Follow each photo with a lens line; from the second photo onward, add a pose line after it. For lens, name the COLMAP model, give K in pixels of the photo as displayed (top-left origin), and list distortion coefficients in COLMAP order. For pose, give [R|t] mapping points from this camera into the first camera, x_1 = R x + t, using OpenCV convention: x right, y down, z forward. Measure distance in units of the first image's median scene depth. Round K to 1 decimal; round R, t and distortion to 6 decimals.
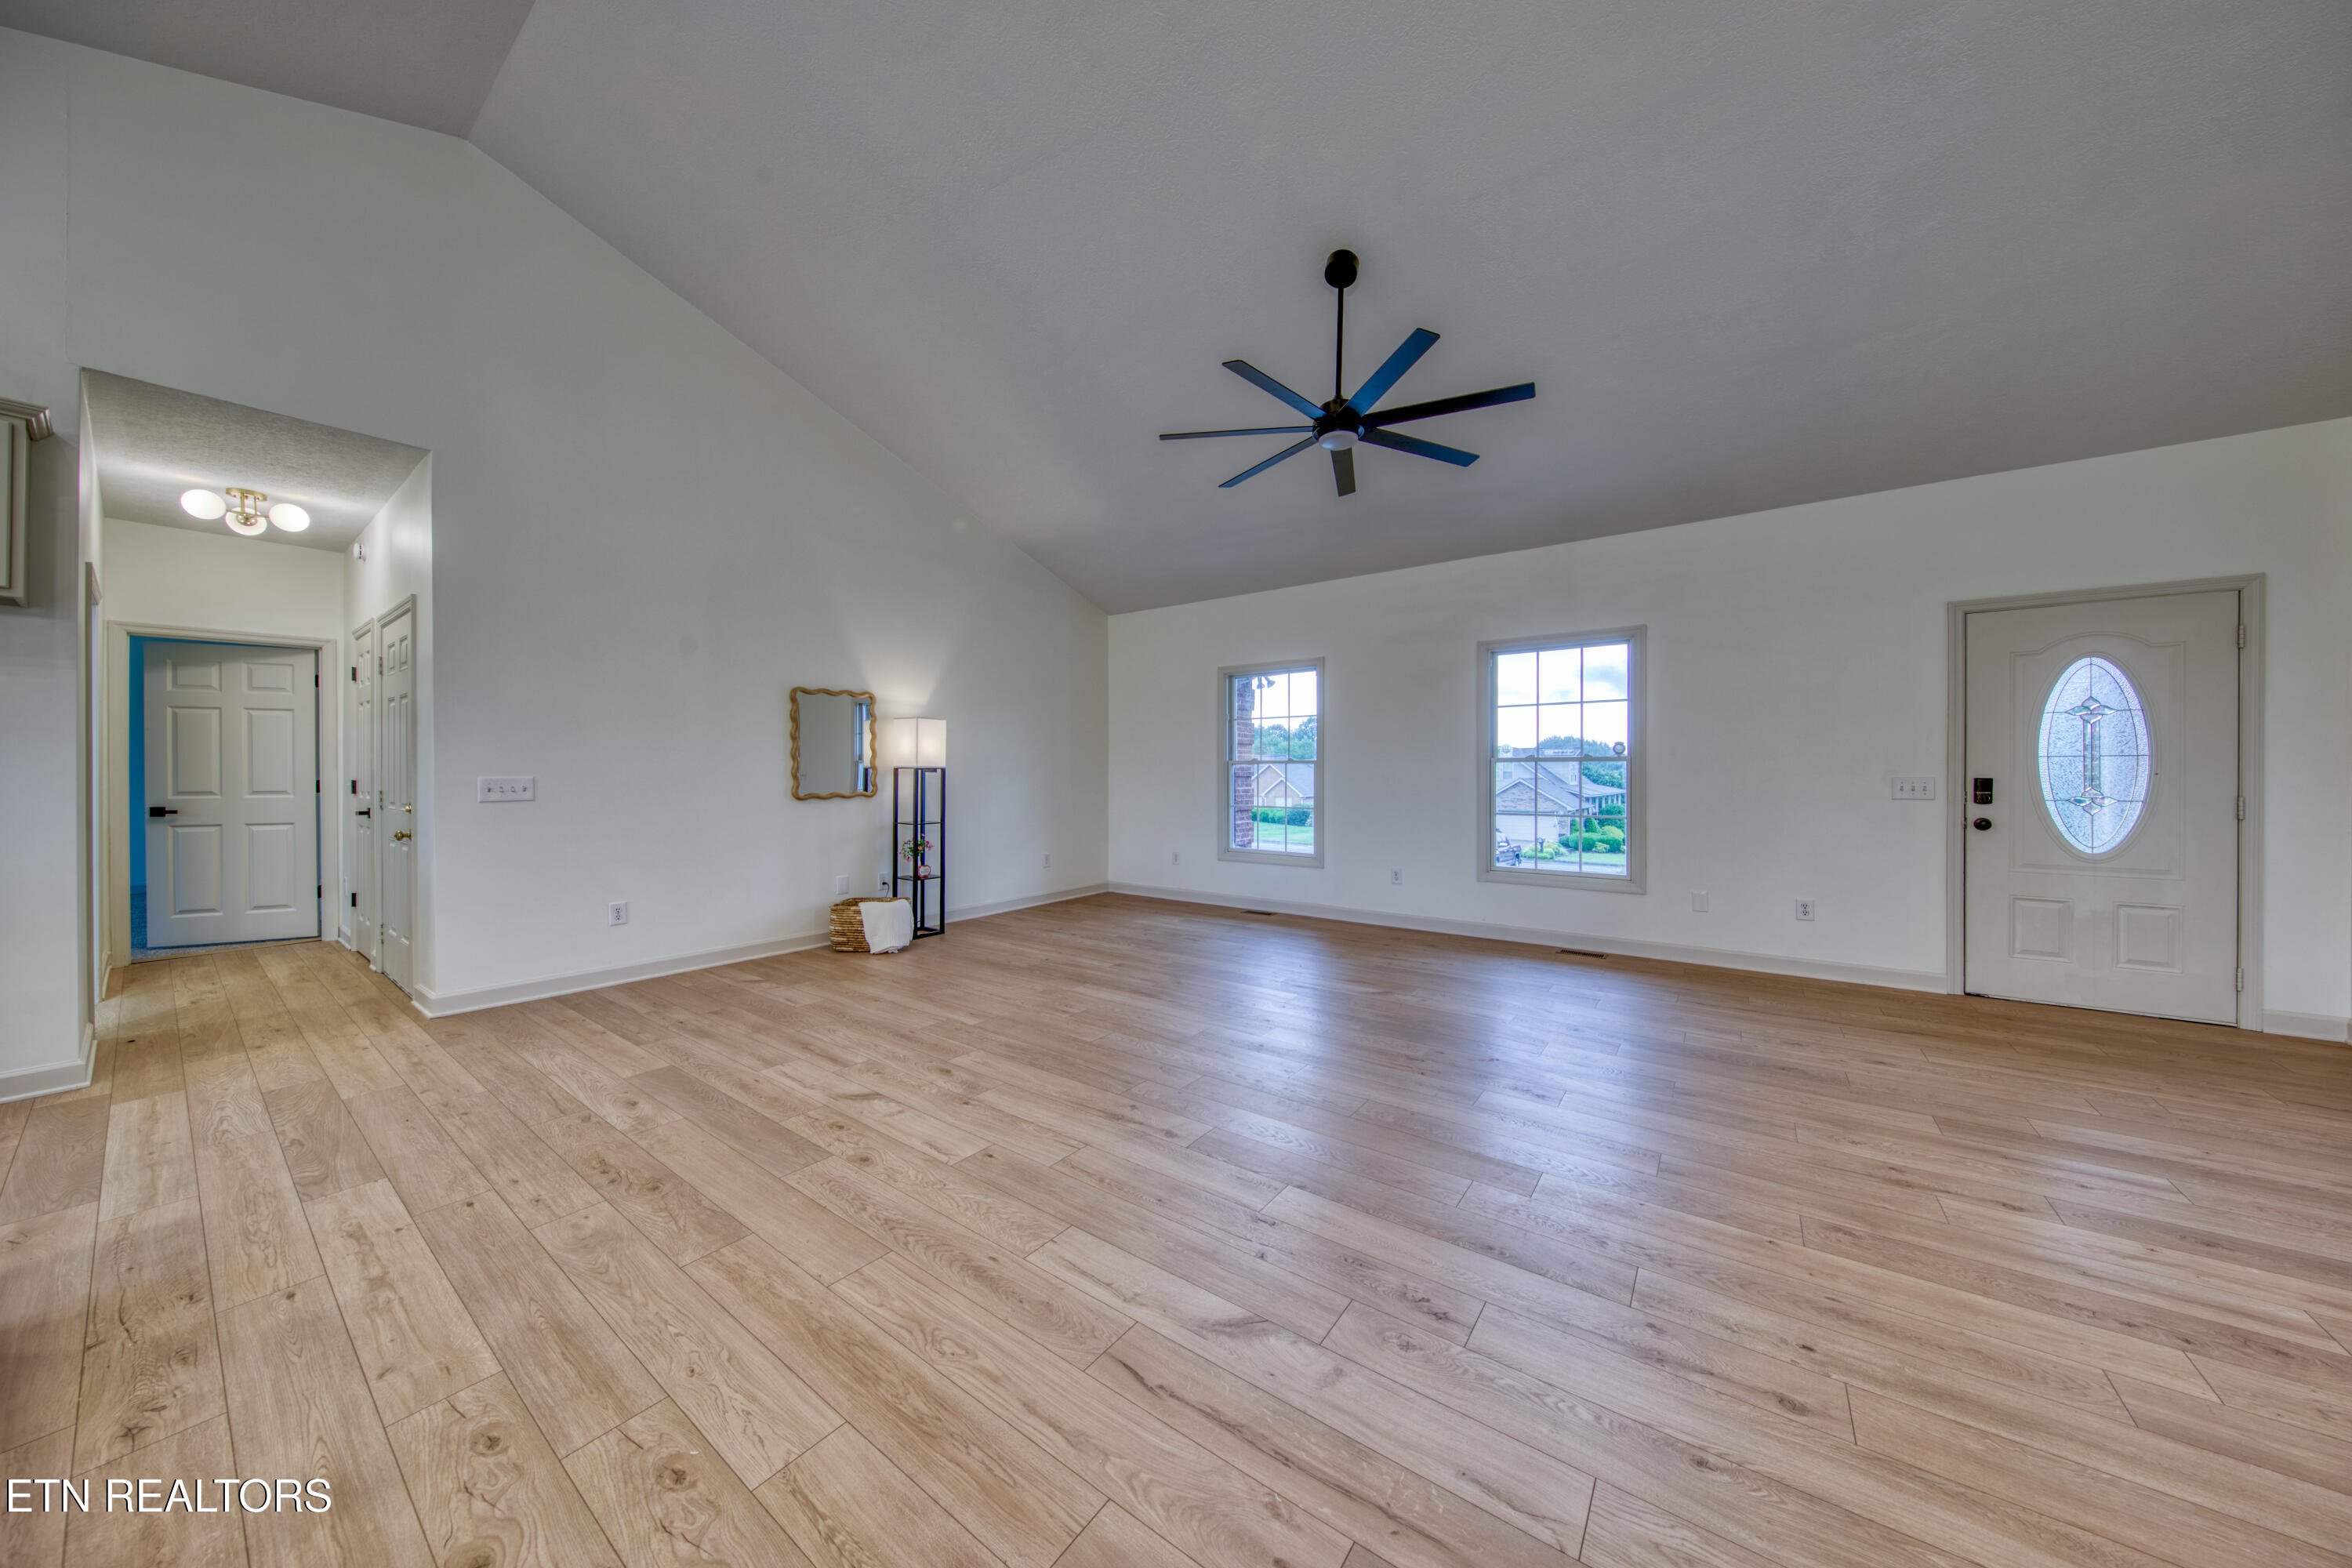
lens RADIAL K [[757.5, 0, 1194.1], [0, 757.5, 772.7], [0, 0, 1]] dist [0.005149, -0.001741]
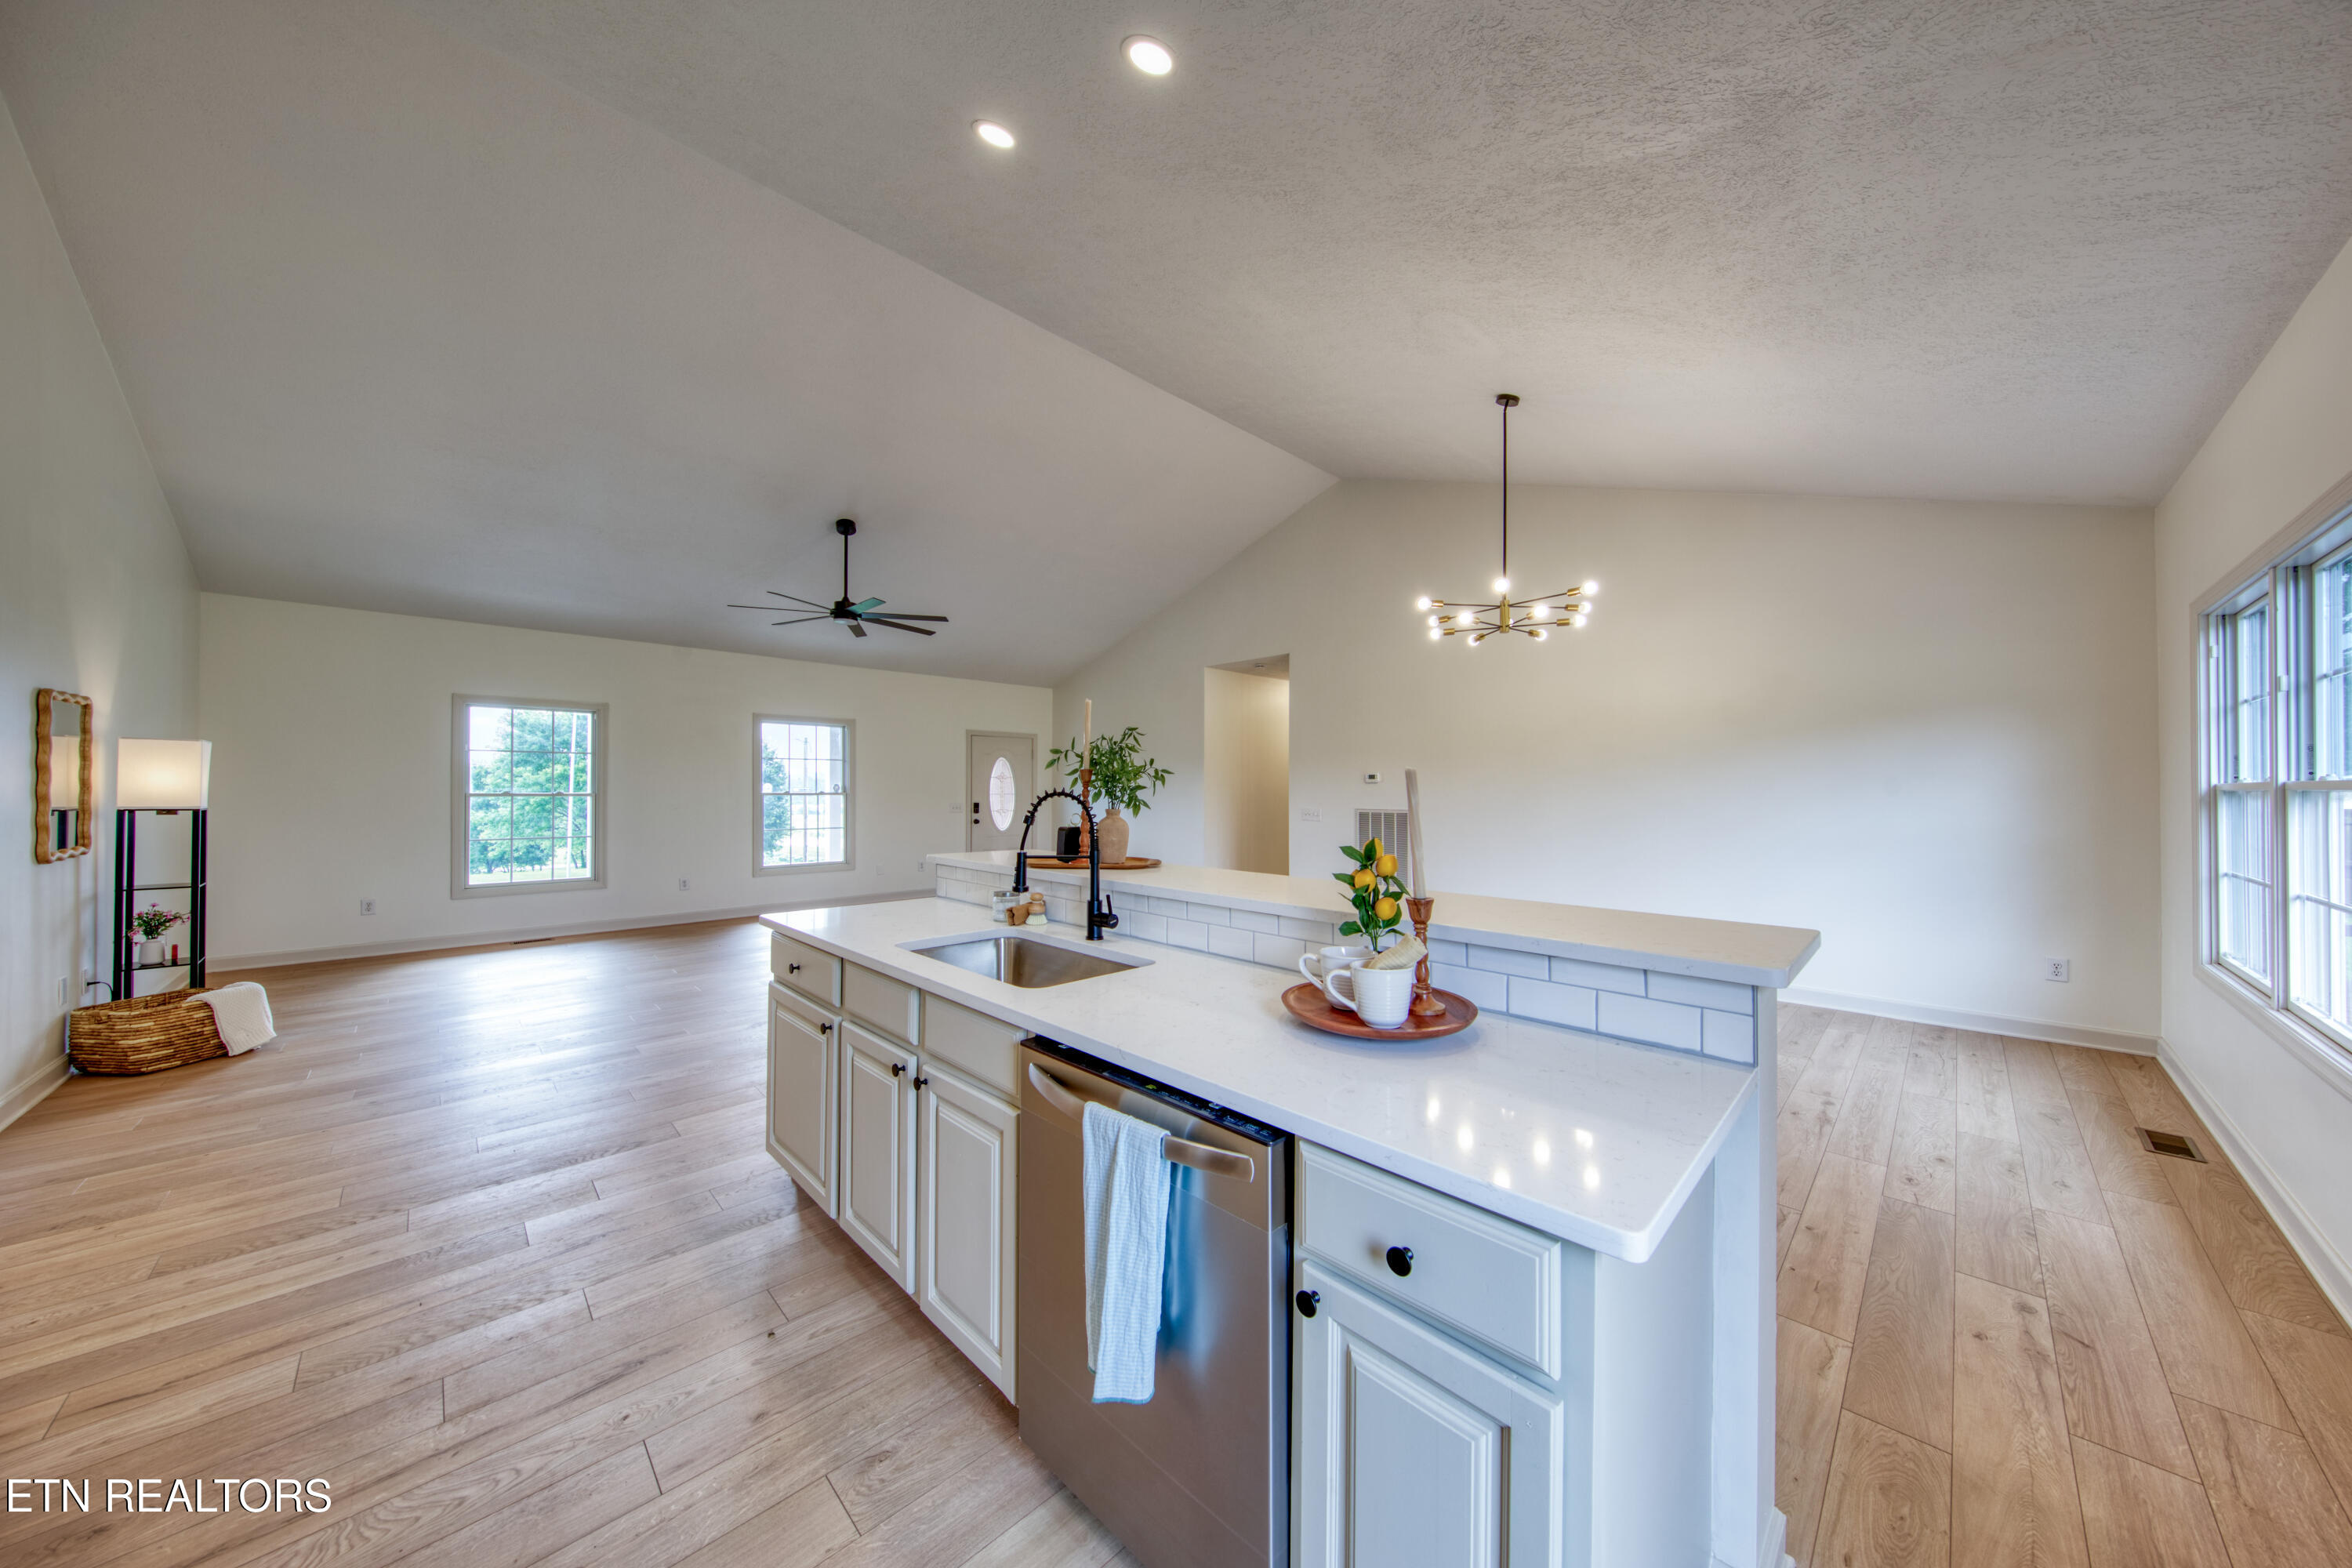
lens RADIAL K [[757.5, 0, 1172.7], [0, 757.5, 788.9], [0, 0, 1]] dist [0.005149, -0.001741]
pose [[0.182454, 0.001823, 0.983213, -0.999481], [0.000796, 0.999998, -0.002002, -0.025349], [-0.983214, 0.001148, 0.182452, -0.058500]]
